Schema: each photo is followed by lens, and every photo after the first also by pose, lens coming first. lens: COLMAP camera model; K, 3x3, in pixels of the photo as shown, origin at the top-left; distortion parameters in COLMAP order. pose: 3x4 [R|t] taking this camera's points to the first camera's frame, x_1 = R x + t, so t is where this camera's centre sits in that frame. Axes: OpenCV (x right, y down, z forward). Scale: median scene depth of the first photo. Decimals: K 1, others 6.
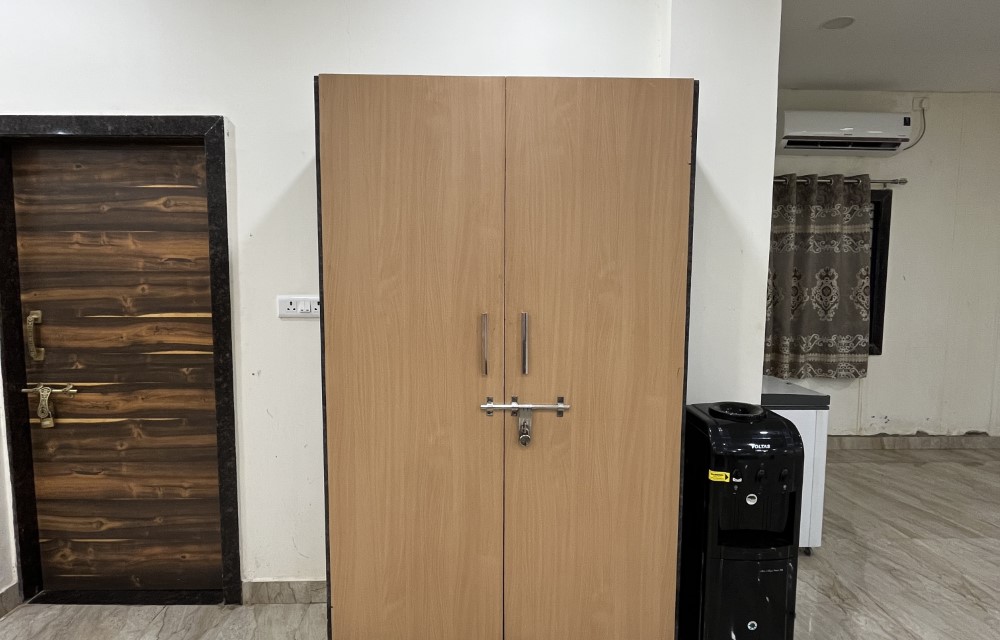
lens RADIAL K [[534.1, 0, 500.0], [0, 534.1, 320.0], [0, 0, 1]] dist [-0.001611, -0.000424]
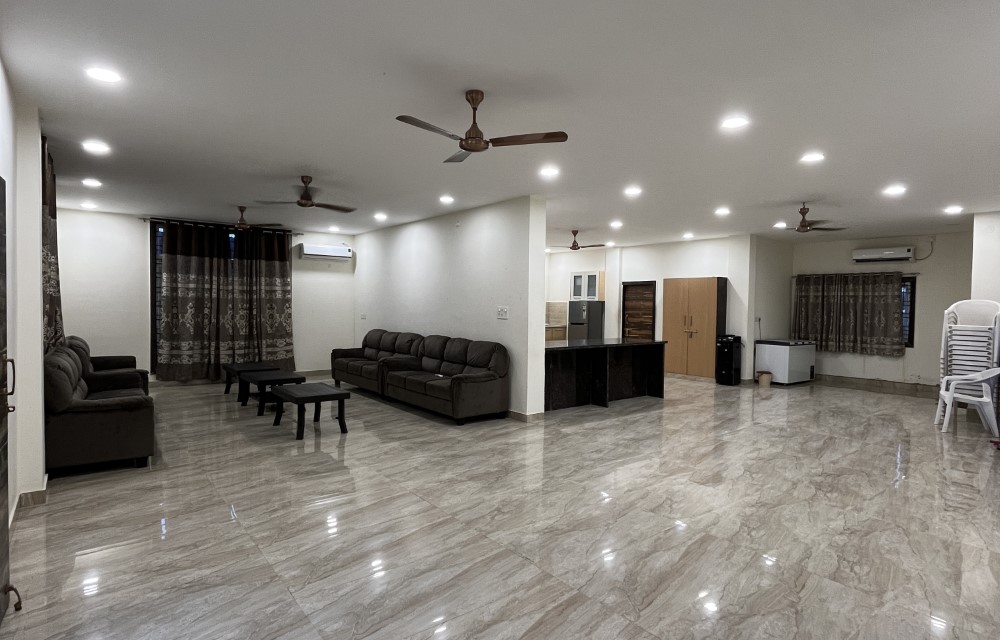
lens RADIAL K [[534.1, 0, 500.0], [0, 534.1, 320.0], [0, 0, 1]] dist [-0.001611, -0.000424]
pose [[0.596327, 0.025416, -0.802339, 2.805984], [-0.085897, 0.995780, -0.032298, 0.328379], [0.798132, 0.088179, 0.595994, -3.369150]]
